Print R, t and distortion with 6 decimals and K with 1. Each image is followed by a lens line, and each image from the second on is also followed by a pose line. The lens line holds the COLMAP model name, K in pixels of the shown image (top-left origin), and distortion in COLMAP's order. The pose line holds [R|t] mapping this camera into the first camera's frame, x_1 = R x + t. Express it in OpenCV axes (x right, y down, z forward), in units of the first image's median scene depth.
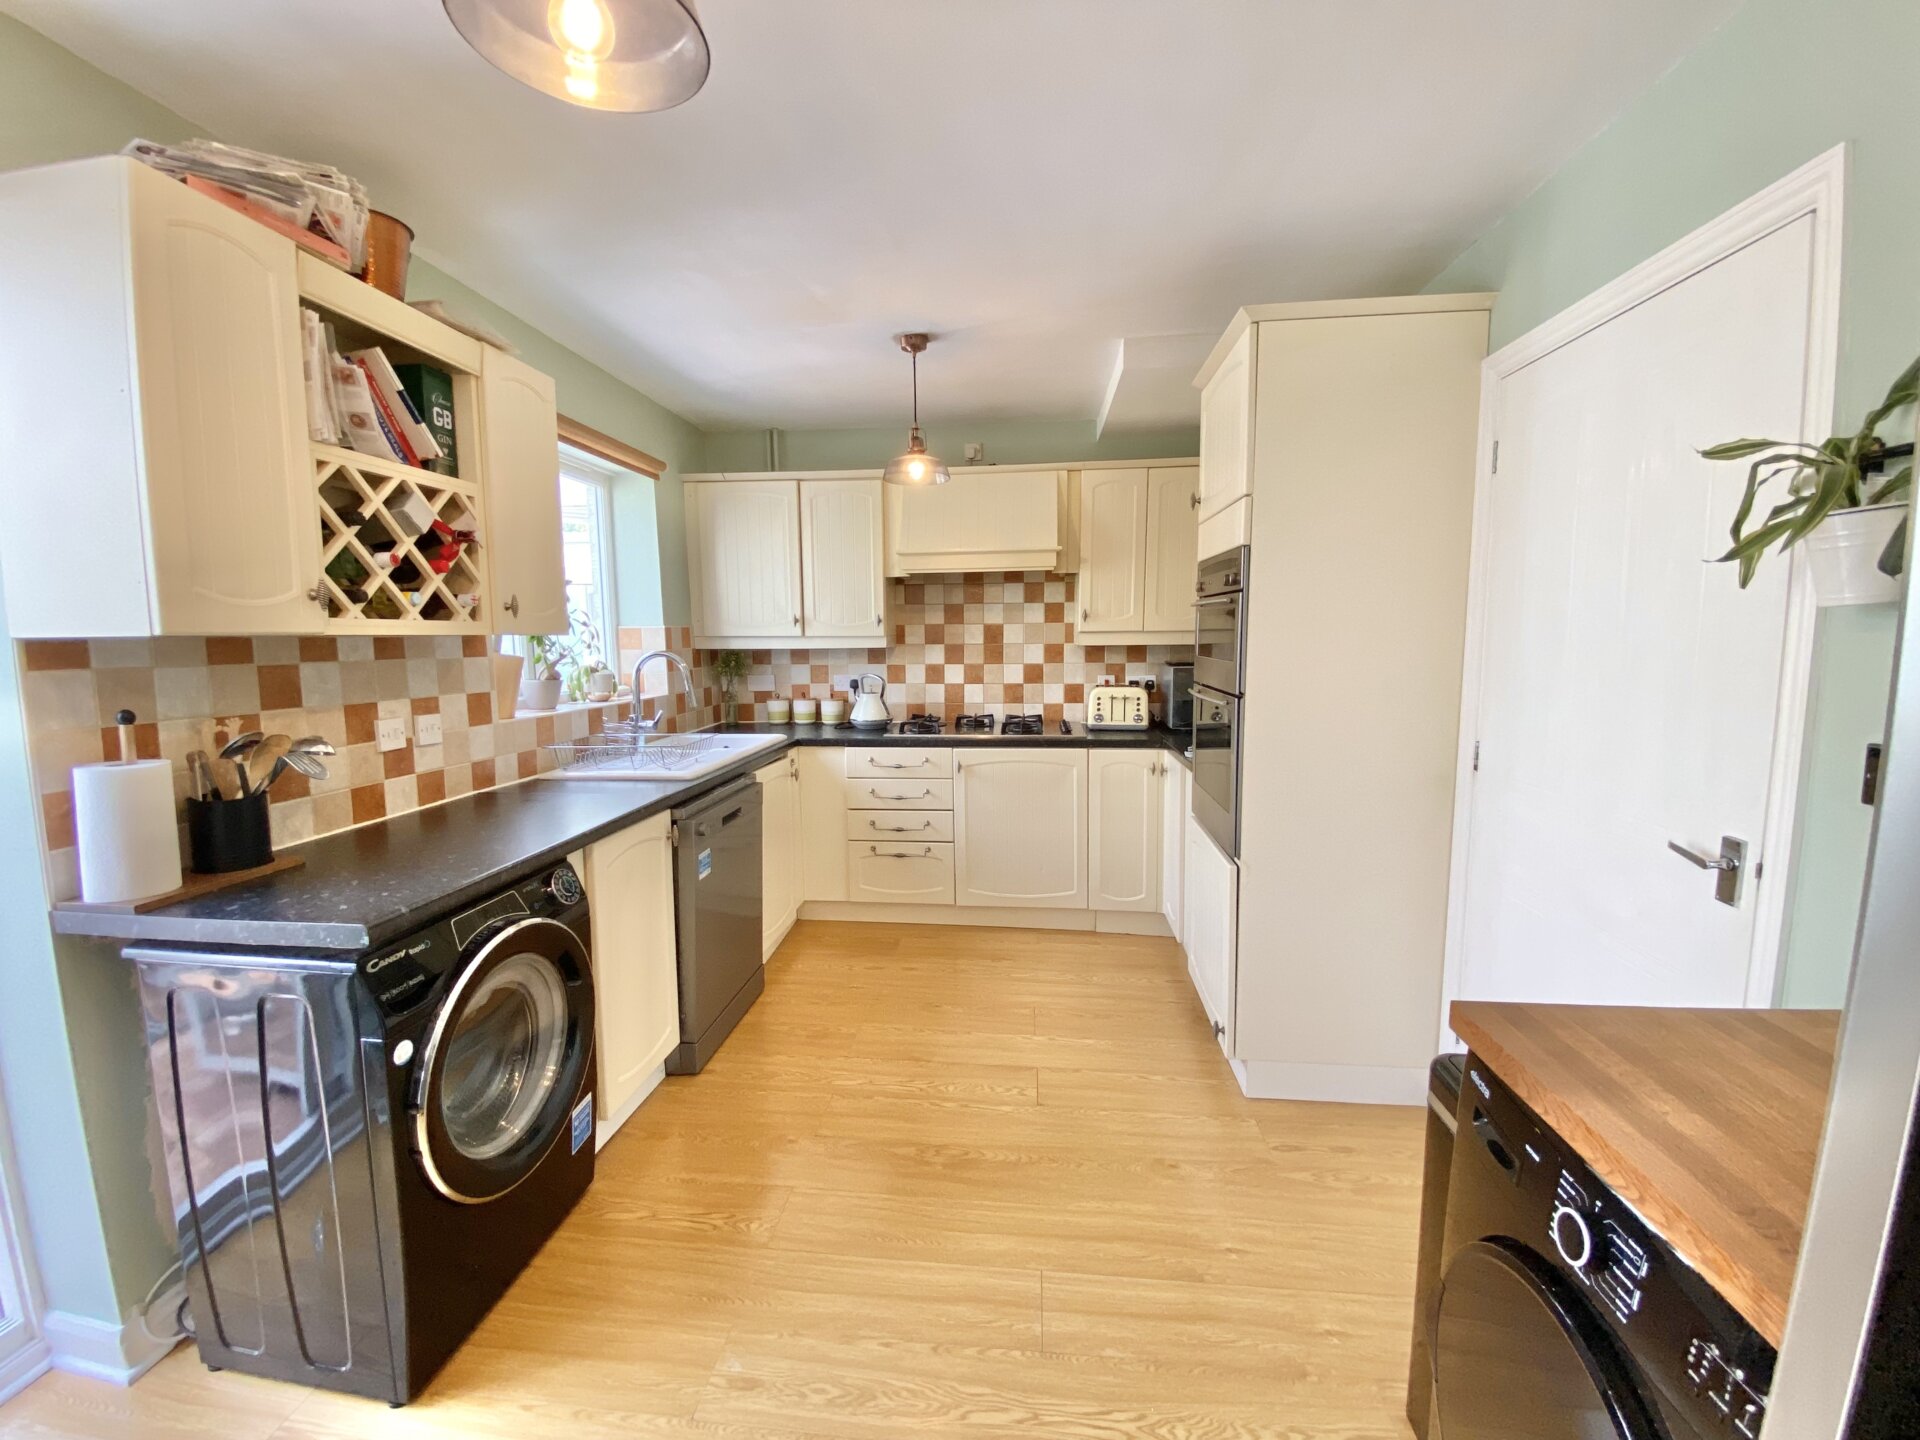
lens RADIAL K [[788.6, 0, 956.2], [0, 788.6, 723.4], [0, 0, 1]] dist [0.014089, -0.000078]
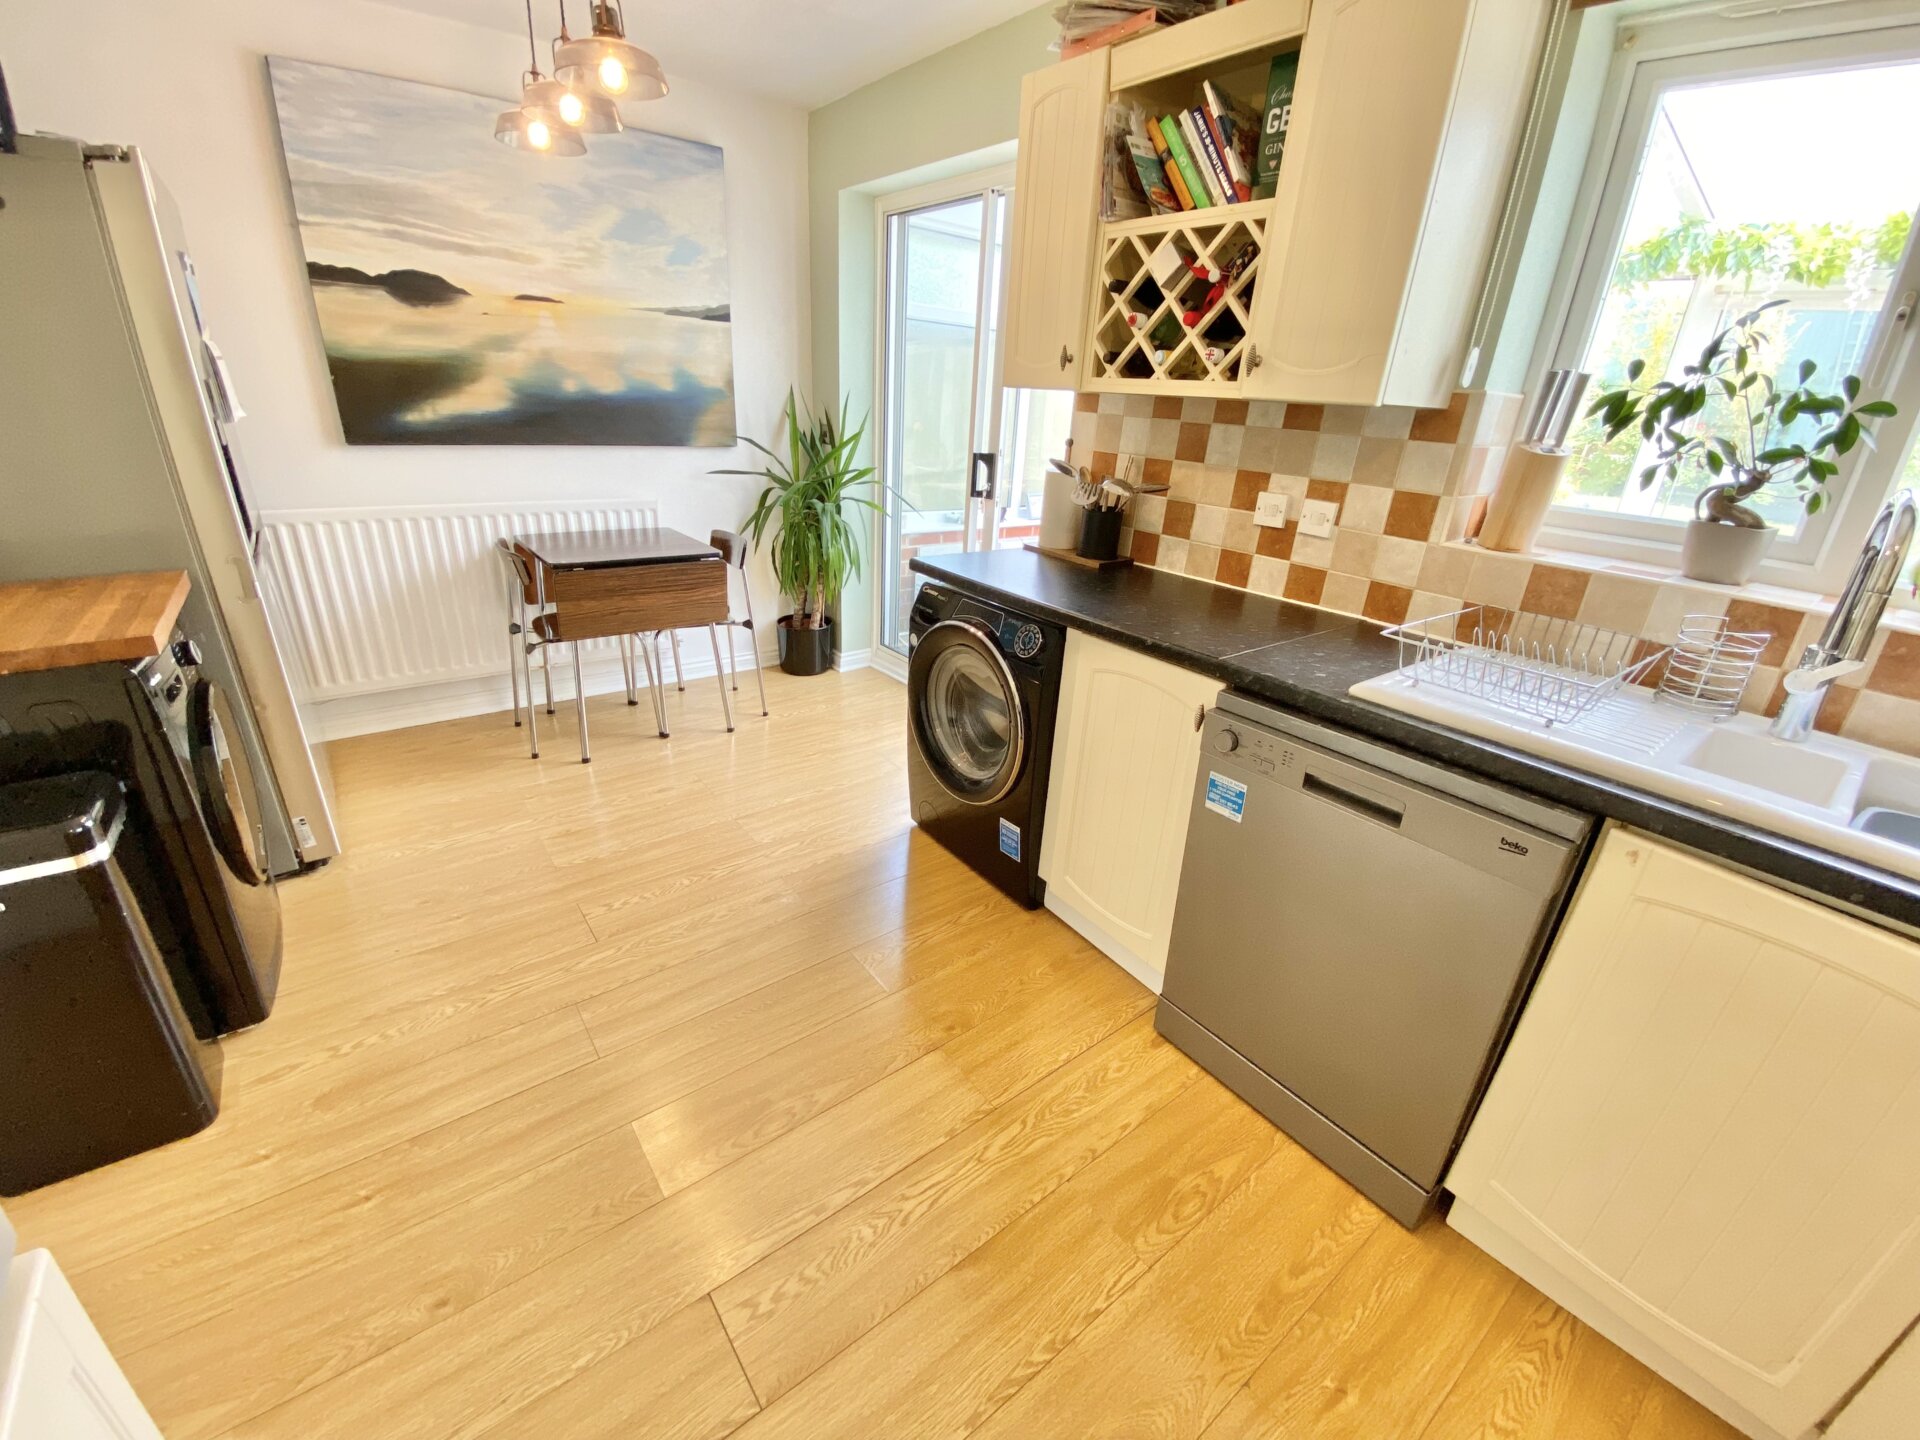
lens RADIAL K [[788.6, 0, 946.2], [0, 788.6, 709.7], [0, 0, 1]] dist [0.014089, -0.000078]
pose [[-0.712192, 0.232544, -0.662349, 0.290250], [-0.131078, 0.882889, 0.450916, -0.161551], [0.689638, 0.407958, -0.598305, 1.451253]]
